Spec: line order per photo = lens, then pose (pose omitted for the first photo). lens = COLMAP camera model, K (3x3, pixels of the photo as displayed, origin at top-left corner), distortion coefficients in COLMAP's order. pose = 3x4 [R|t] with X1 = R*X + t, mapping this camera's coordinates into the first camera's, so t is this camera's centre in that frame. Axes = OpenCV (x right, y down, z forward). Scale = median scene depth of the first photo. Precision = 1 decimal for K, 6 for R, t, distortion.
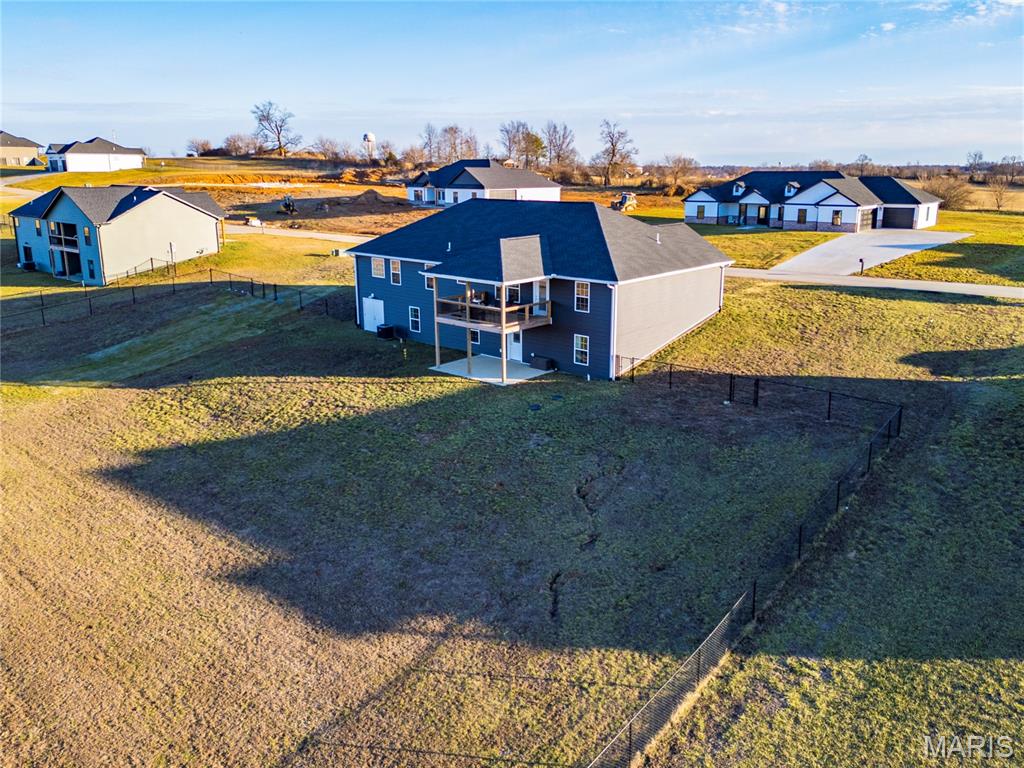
lens RADIAL K [[749.7, 0, 512.0], [0, 749.7, 384.0], [0, 0, 1]] dist [0.057905, -0.044783]
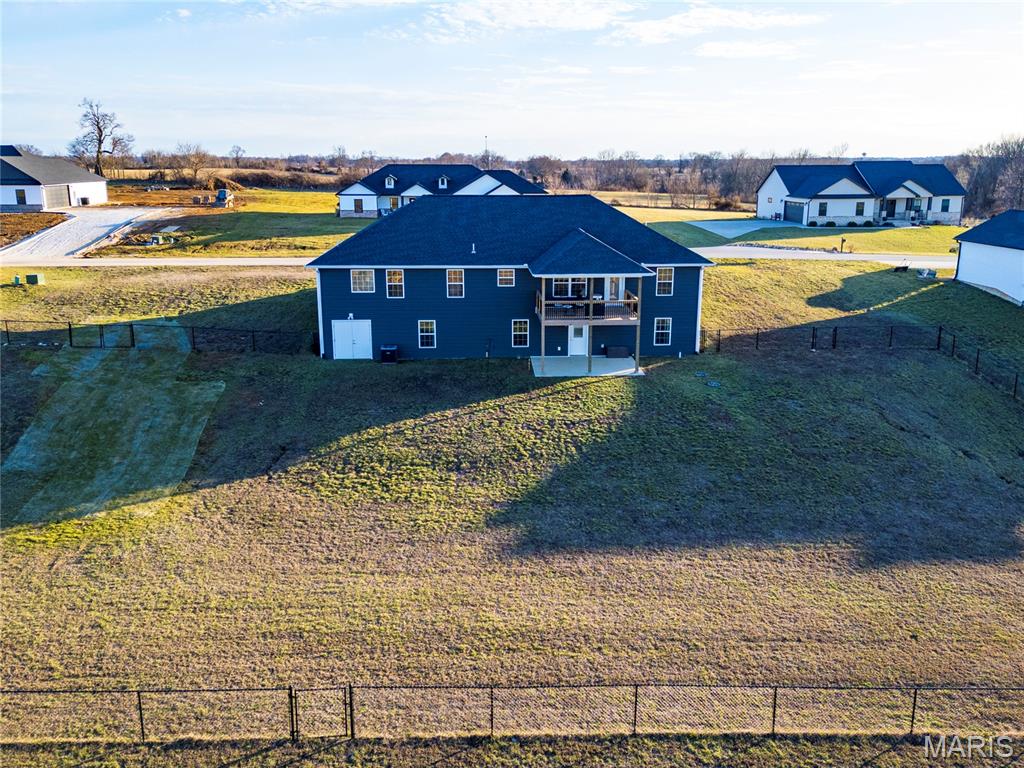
lens RADIAL K [[837.1, 0, 509.4], [0, 837.1, 341.6], [0, 0, 1]] dist [0.071128, -0.067504]
pose [[0.732233, -0.146021, 0.665216, -0.684724], [0.188602, 0.982021, 0.007960, -0.065139], [-0.654419, 0.119632, 0.746609, 0.208254]]
